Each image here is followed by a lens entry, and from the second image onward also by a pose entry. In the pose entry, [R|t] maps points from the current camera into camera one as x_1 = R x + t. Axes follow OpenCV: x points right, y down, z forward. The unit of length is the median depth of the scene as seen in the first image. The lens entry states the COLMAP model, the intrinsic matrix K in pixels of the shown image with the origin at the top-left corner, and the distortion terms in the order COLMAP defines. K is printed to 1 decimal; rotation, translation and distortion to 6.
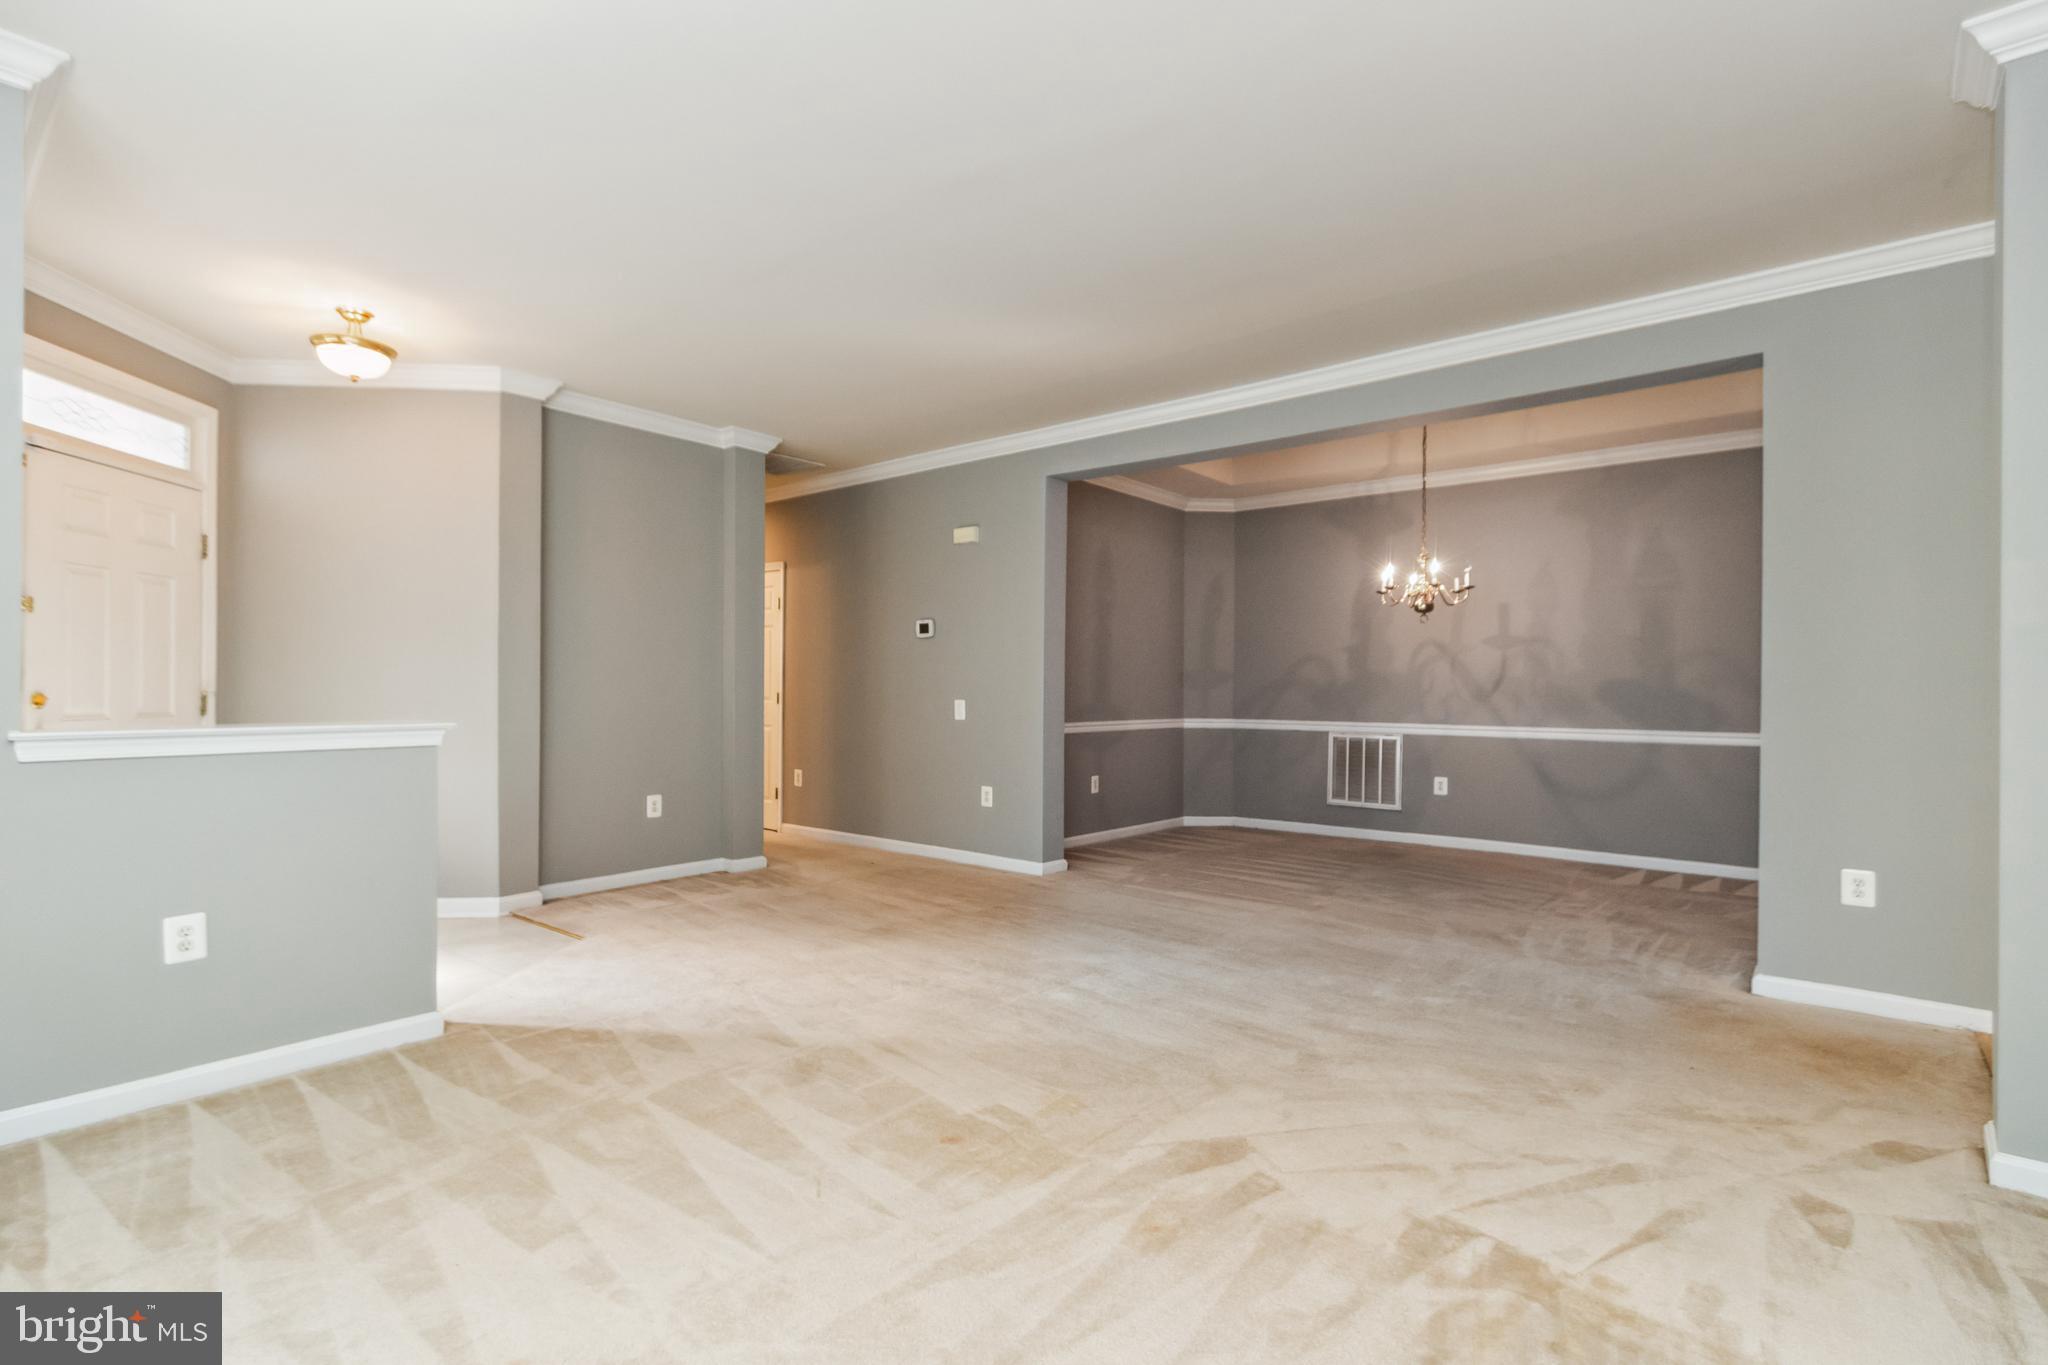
lens RADIAL K [[943.3, 0, 1005.4], [0, 943.3, 686.8], [0, 0, 1]] dist [0.000553, 0.000965]
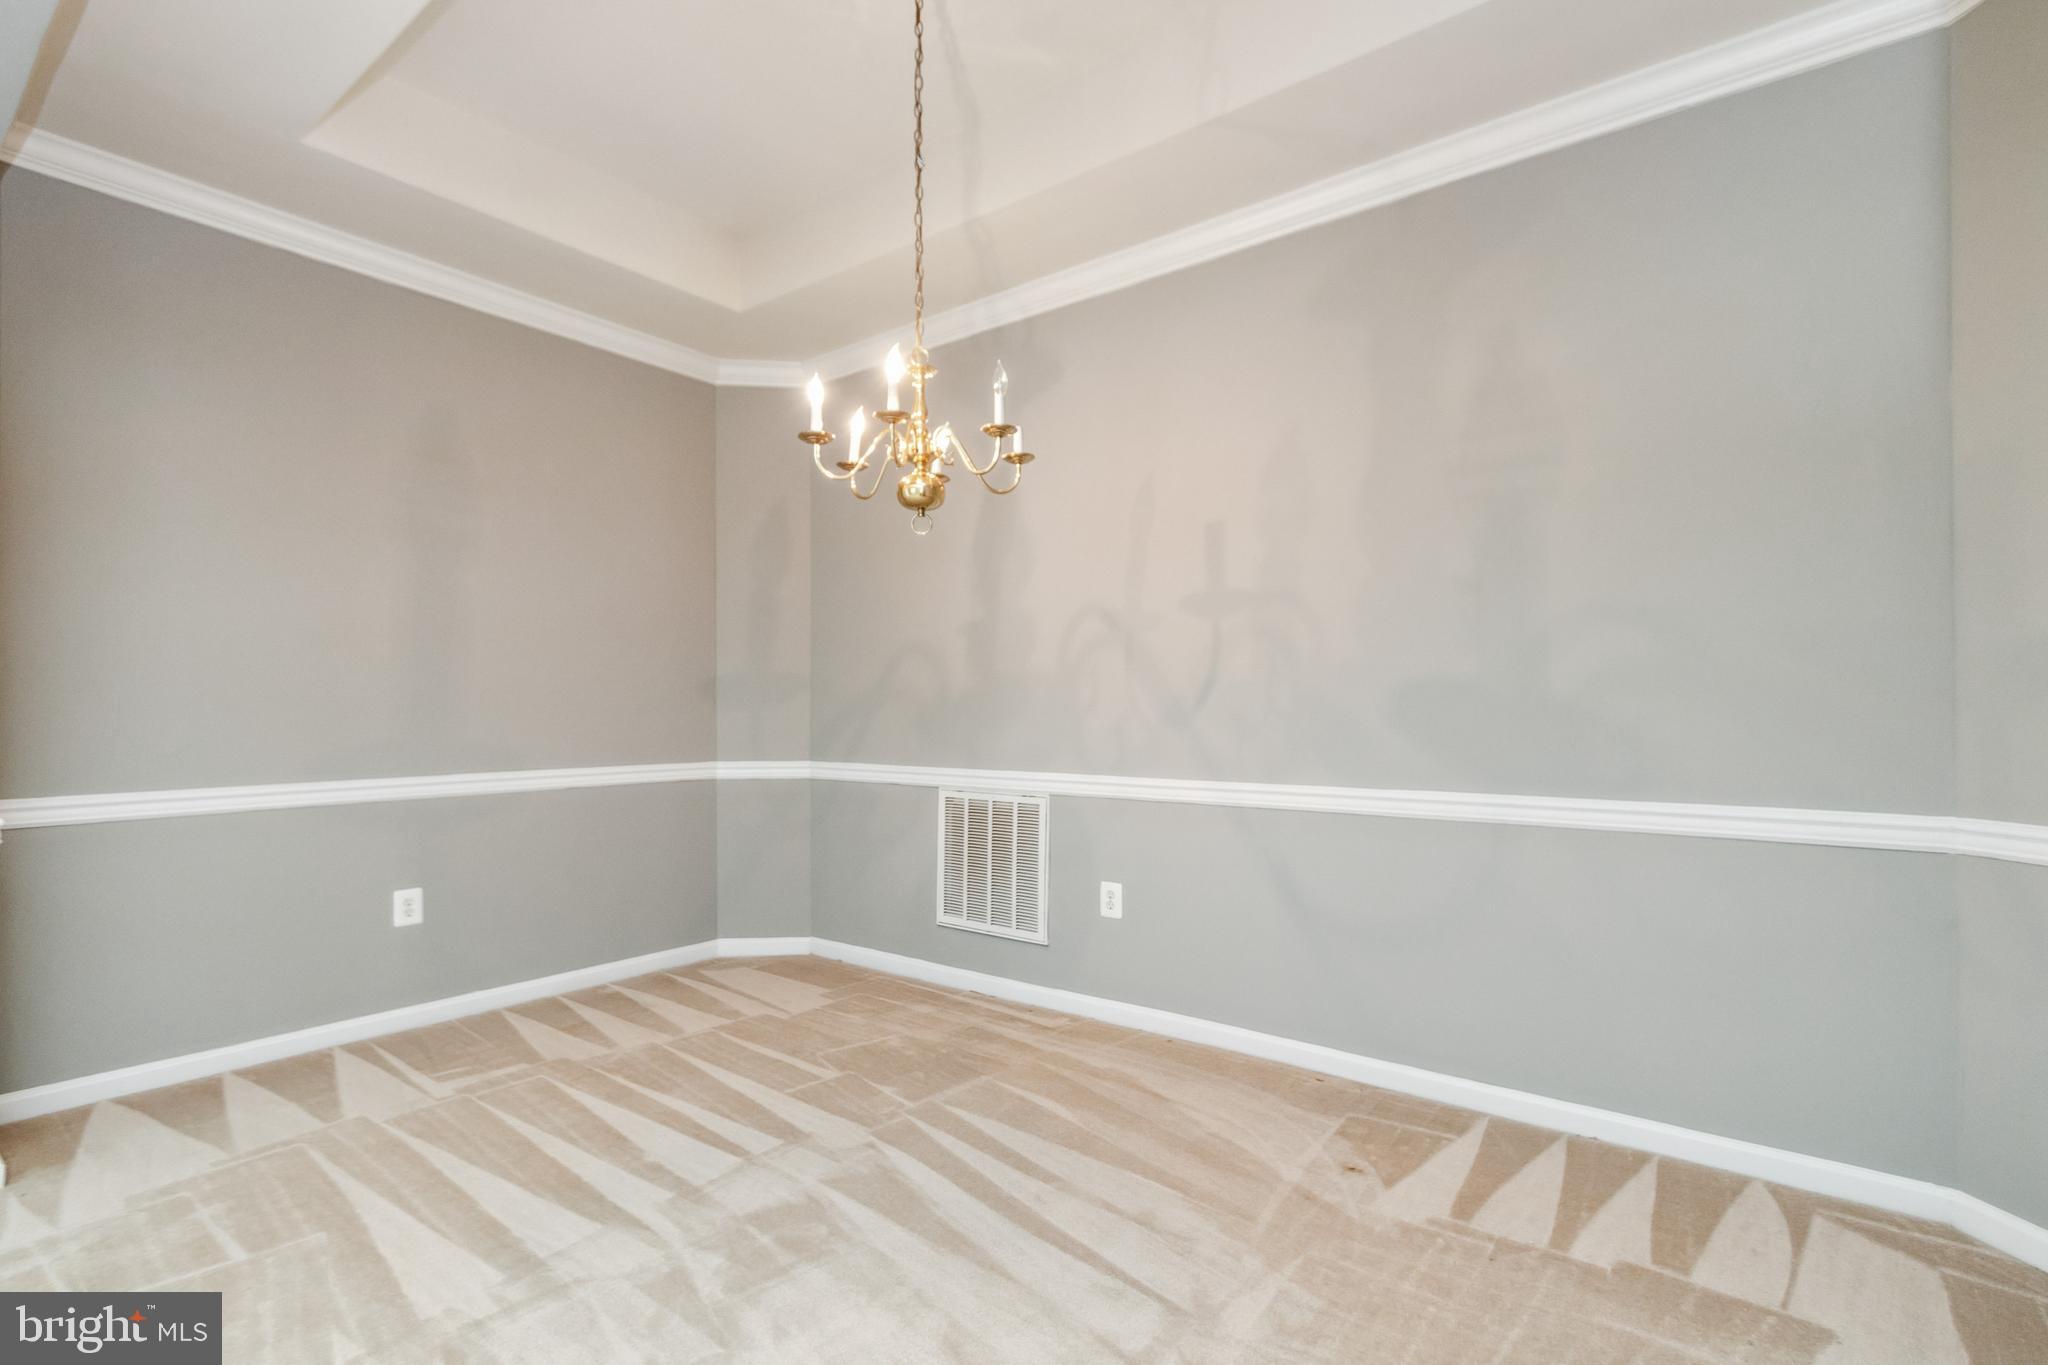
lens RADIAL K [[943.3, 0, 1020.9], [0, 943.3, 699.8], [0, 0, 1]] dist [0.000553, 0.000965]
pose [[0.998896, -0.007552, 0.046356, 0.373757], [0.007959, 0.999931, -0.008590, 0.004371], [-0.046288, 0.008949, 0.998888, 0.484072]]
